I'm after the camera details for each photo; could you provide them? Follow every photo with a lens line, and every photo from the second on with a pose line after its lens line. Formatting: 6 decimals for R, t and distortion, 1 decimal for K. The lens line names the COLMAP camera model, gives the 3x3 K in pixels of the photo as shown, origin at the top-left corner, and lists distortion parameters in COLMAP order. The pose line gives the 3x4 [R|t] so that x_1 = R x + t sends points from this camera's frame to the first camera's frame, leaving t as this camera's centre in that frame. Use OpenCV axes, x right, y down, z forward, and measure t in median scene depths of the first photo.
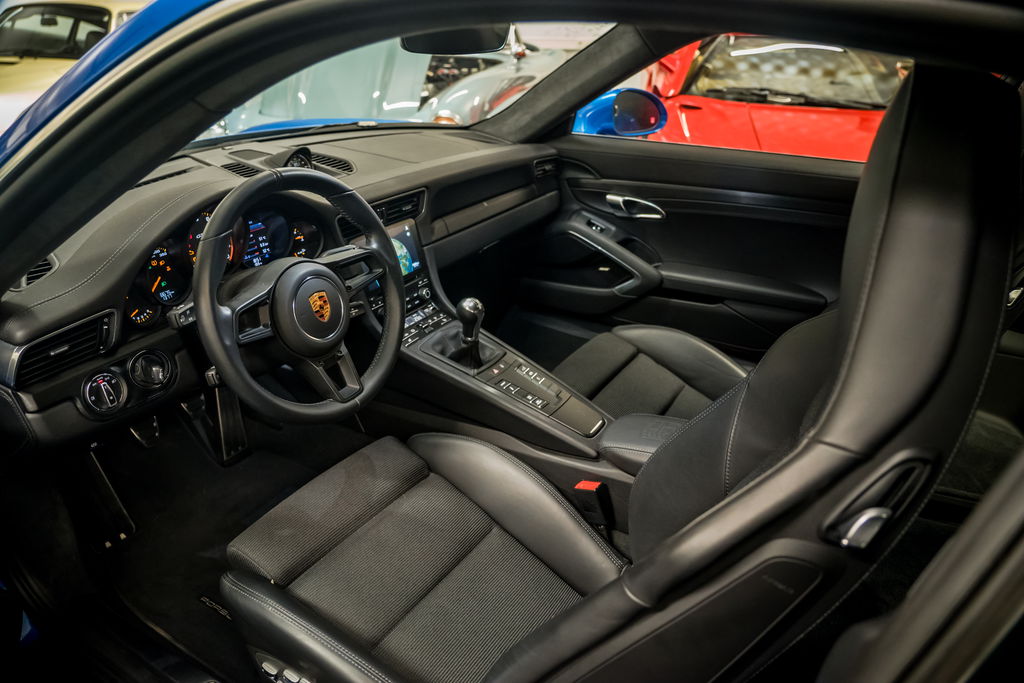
lens RADIAL K [[763.1, 0, 520.8], [0, 763.1, 350.0], [0, 0, 1]] dist [-0.115307, 0.029042]
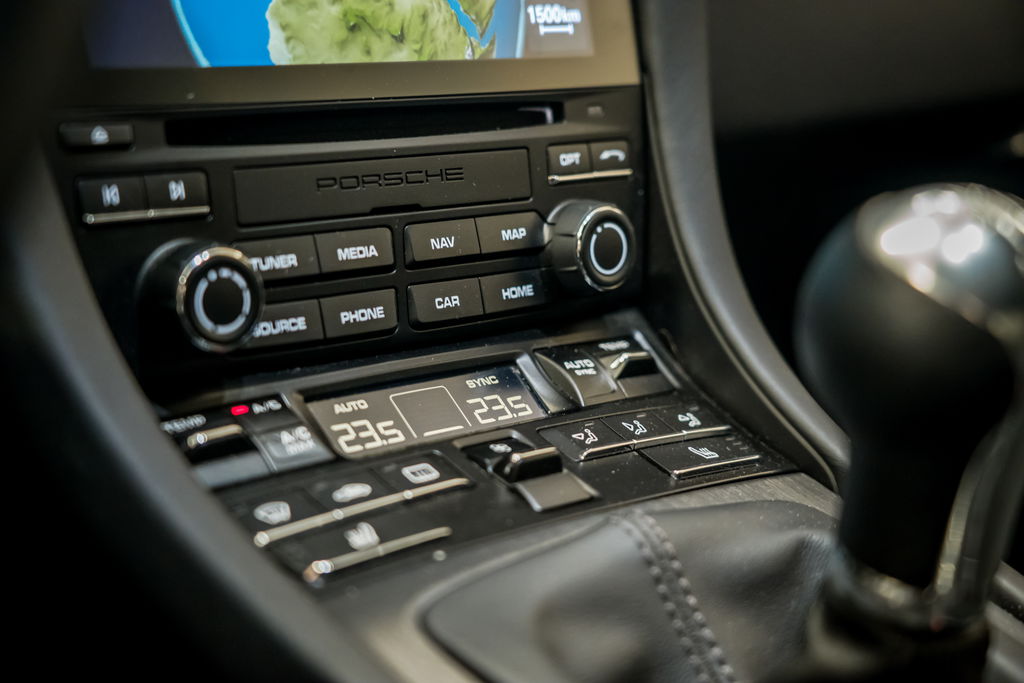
lens RADIAL K [[1924.9, 0, 509.5], [0, 1924.9, 343.5], [0, 0, 1]] dist [0.368832, 0.000000]
pose [[0.956718, 0.102741, -0.272277, -0.047593], [-0.161542, 0.965715, -0.203220, 0.014723], [0.242063, 0.238408, 0.940514, 0.716293]]
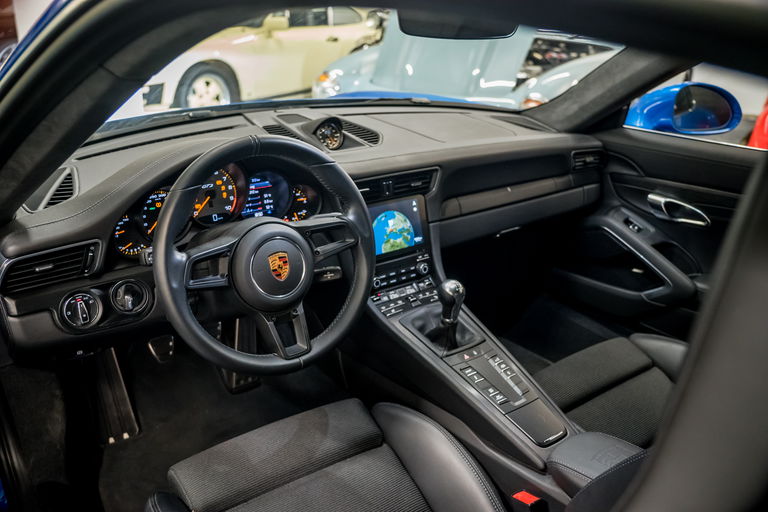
lens RADIAL K [[715.3, 0, 381.4], [0, 715.3, 260.7], [0, 0, 1]] dist [-0.006740, -0.028453]
pose [[0.923785, 0.150521, -0.352086, 0.169597], [-0.174754, 0.983883, -0.037890, -0.039575], [0.340708, 0.096530, 0.935200, 0.078779]]
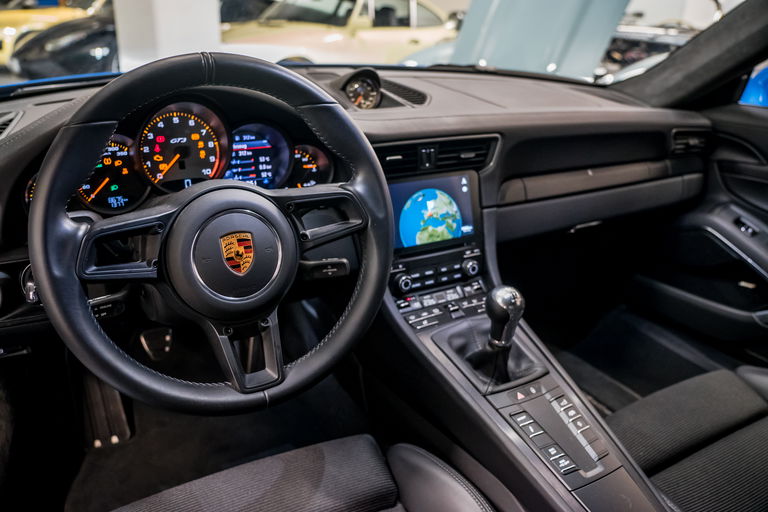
lens RADIAL K [[611.4, 0, 386.4], [0, 611.4, 256.0], [0, 0, 1]] dist [-0.079122, 0.048088]
pose [[0.865464, 0.203354, -0.457841, 0.088221], [-0.233150, 0.972401, -0.008827, -0.062547], [0.443410, 0.114385, 0.888990, 0.422423]]
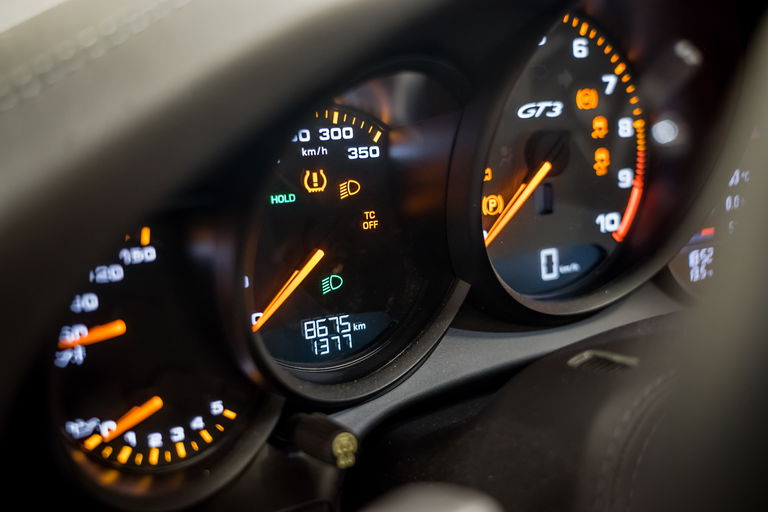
lens RADIAL K [[905.2, 0, 384.9], [0, 905.2, 258.8], [0, 0, 1]] dist [0.101180, 0.000000]
pose [[0.885088, 0.216351, -0.412083, -0.280831], [-0.257401, 0.965204, -0.046106, -0.068832], [0.387769, 0.146878, 0.909979, 0.597555]]
